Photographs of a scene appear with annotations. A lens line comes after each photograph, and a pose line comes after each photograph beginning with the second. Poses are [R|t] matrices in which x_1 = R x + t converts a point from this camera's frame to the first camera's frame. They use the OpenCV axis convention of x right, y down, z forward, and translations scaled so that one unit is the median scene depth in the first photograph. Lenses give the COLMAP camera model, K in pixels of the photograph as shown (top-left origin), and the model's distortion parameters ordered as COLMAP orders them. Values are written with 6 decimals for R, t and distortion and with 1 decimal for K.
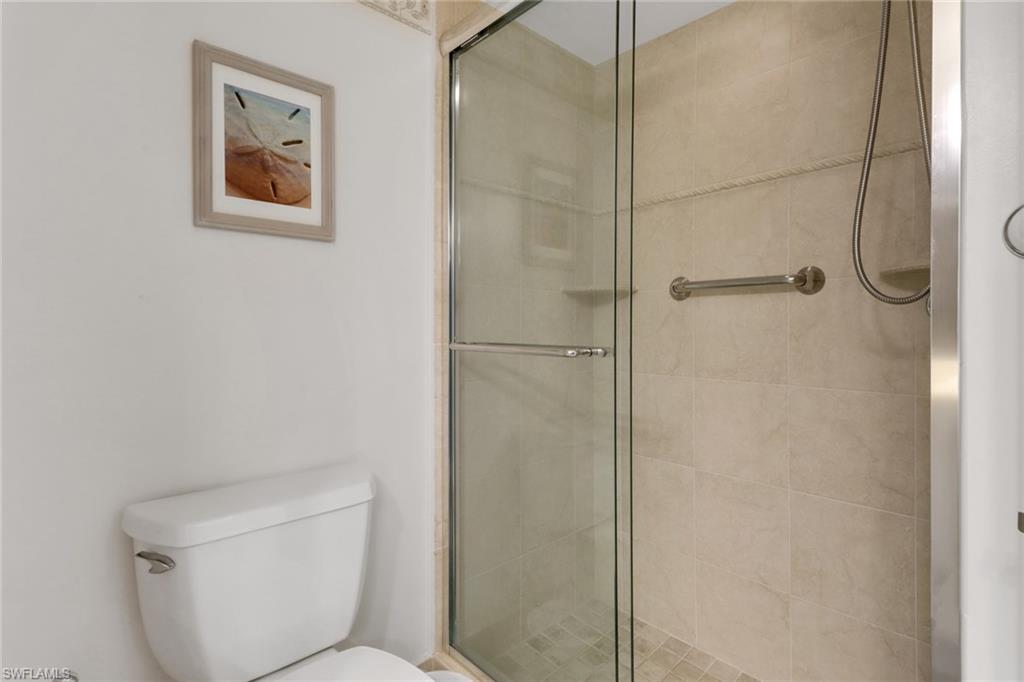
lens RADIAL K [[491.0, 0, 510.7], [0, 491.0, 341.3], [0, 0, 1]] dist [-0.000592, 0.000271]
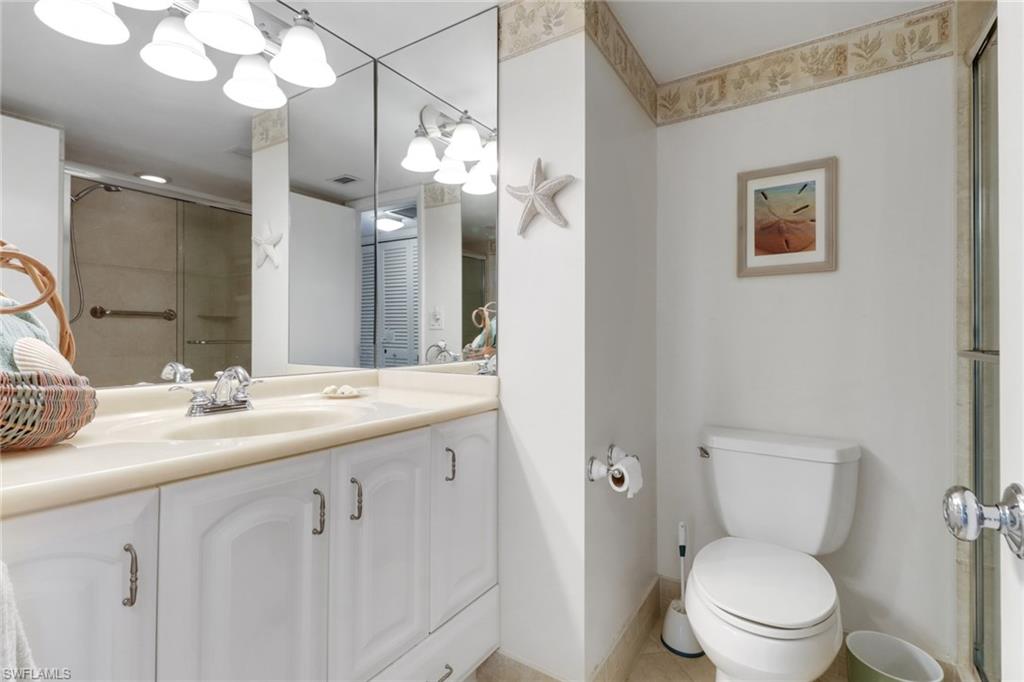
lens RADIAL K [[491.0, 0, 511.1], [0, 491.0, 338.6], [0, 0, 1]] dist [-0.000592, 0.000271]
pose [[0.260411, -0.000145, -0.965498, 0.762728], [-0.024220, 0.999684, -0.006682, 0.013324], [0.965194, 0.025124, 0.260325, -0.212076]]
